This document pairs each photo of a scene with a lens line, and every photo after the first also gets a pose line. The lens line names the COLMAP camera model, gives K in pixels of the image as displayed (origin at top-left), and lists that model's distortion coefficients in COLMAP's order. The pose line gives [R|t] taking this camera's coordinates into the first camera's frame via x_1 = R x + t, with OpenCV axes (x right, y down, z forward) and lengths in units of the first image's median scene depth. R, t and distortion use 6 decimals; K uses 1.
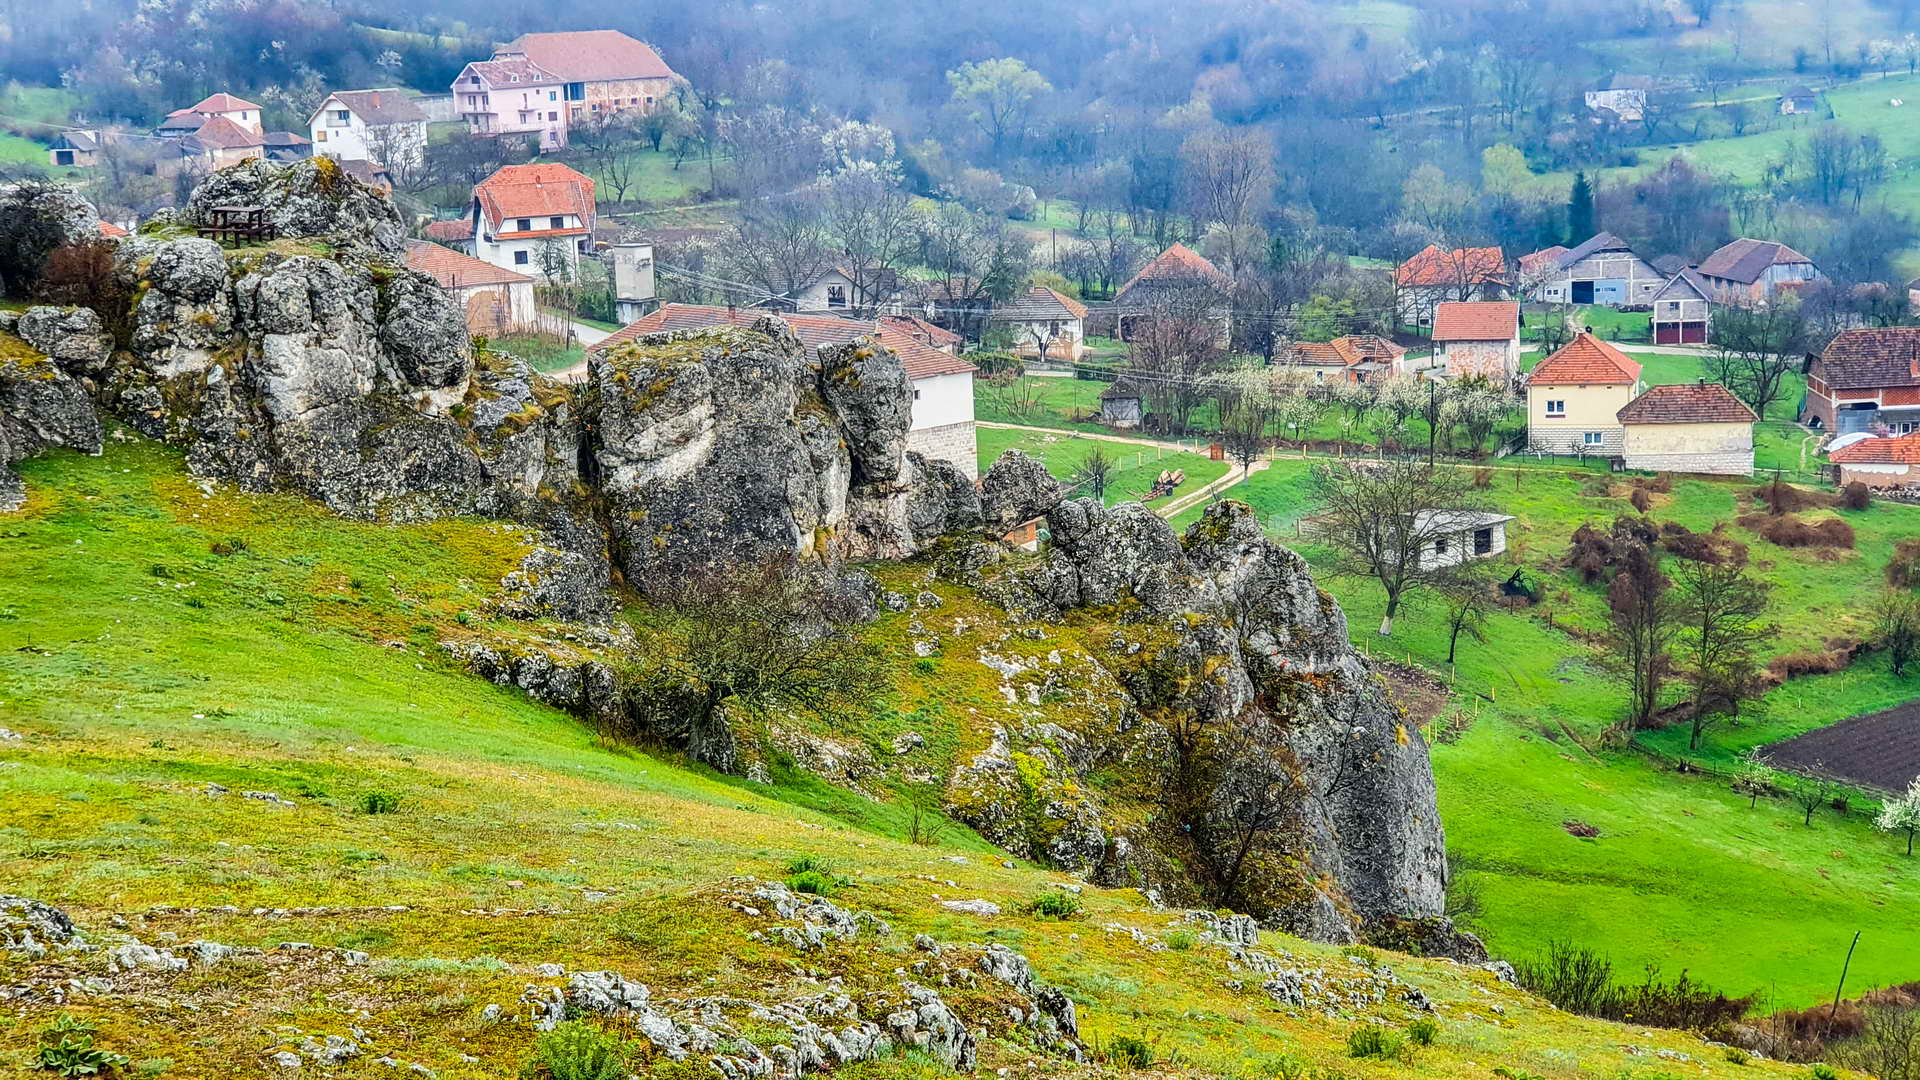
lens RADIAL K [[2840.9, 0, 960.0], [0, 2840.9, 540.0], [0, 0, 1]] dist [0.185182, -1.010014]
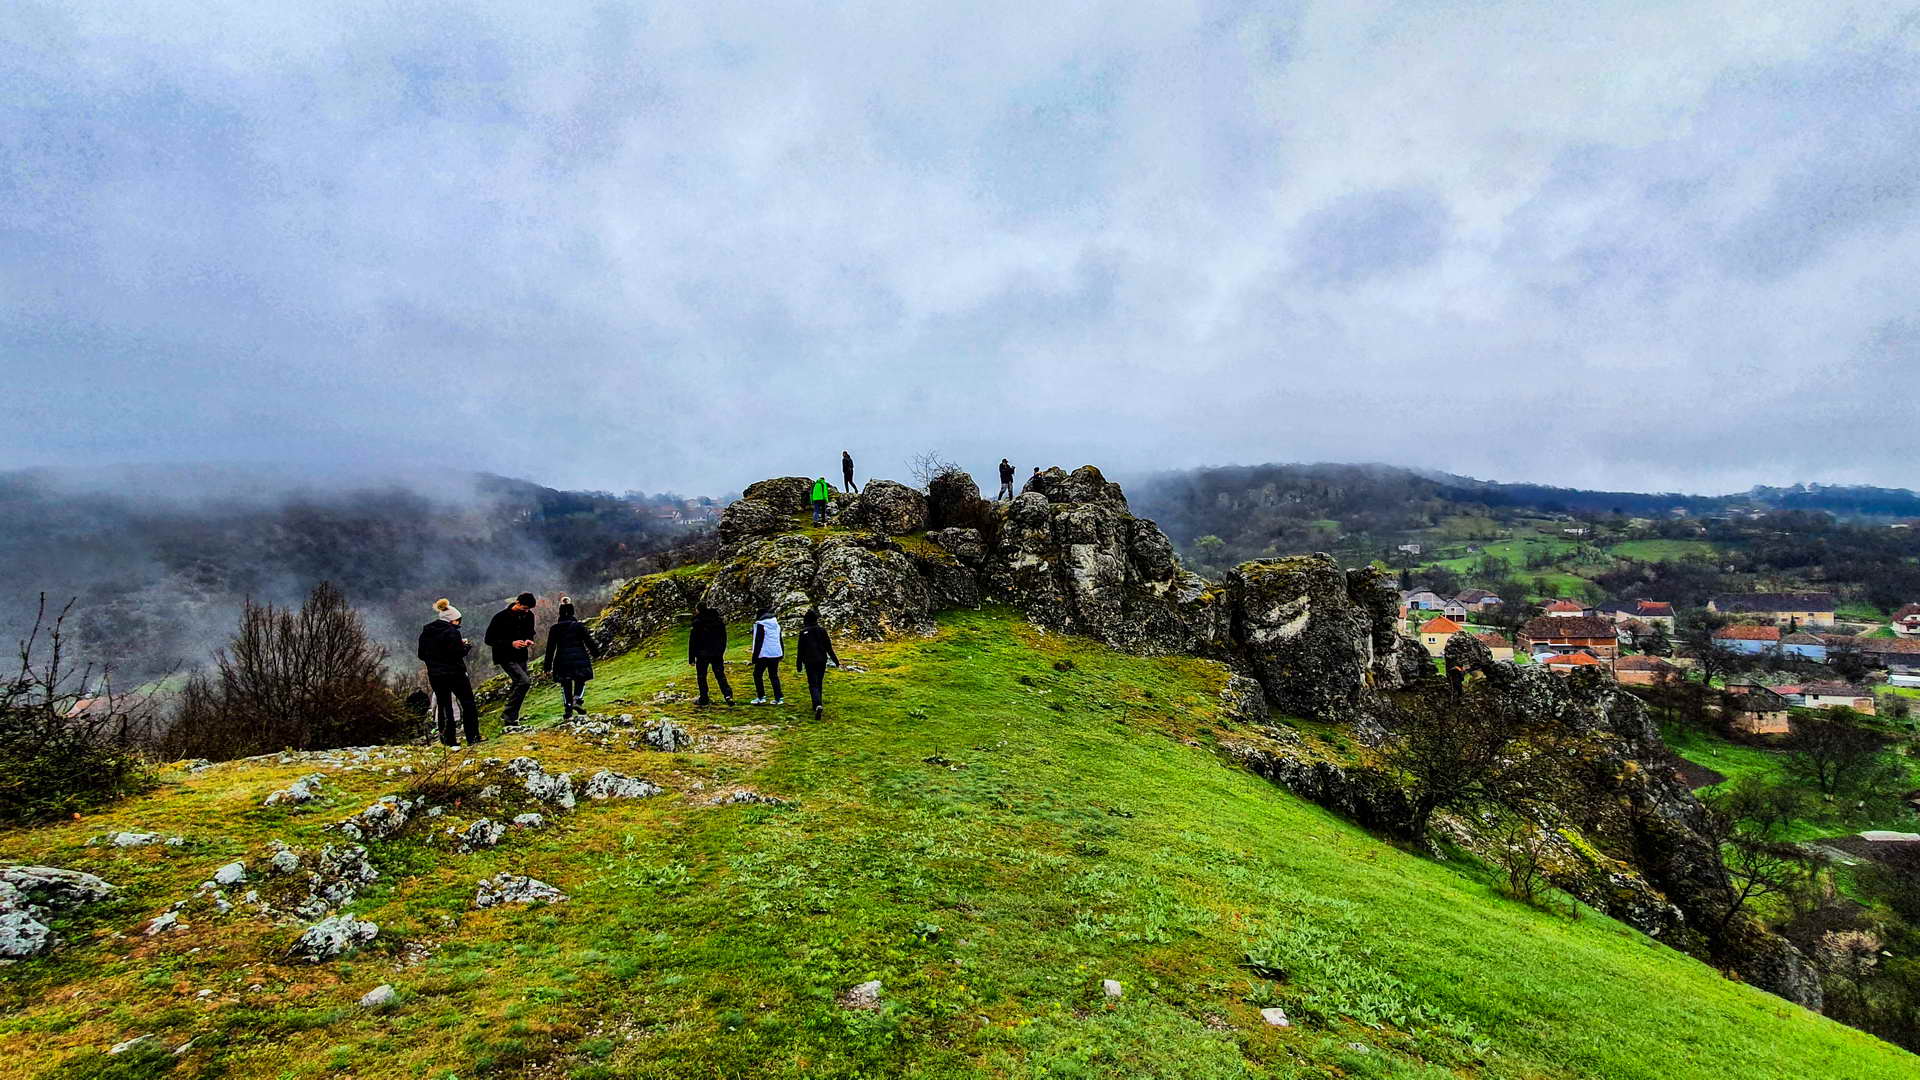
lens RADIAL K [[767.0, 0, 968.4], [0, 767.0, 548.4], [0, 0, 1]] dist [-0.000006, -0.000137]
pose [[0.962461, -0.001361, -0.271417, -0.170996], [-0.041771, 0.987331, -0.153075, 0.004693], [0.268186, 0.158666, 0.950211, 0.522745]]
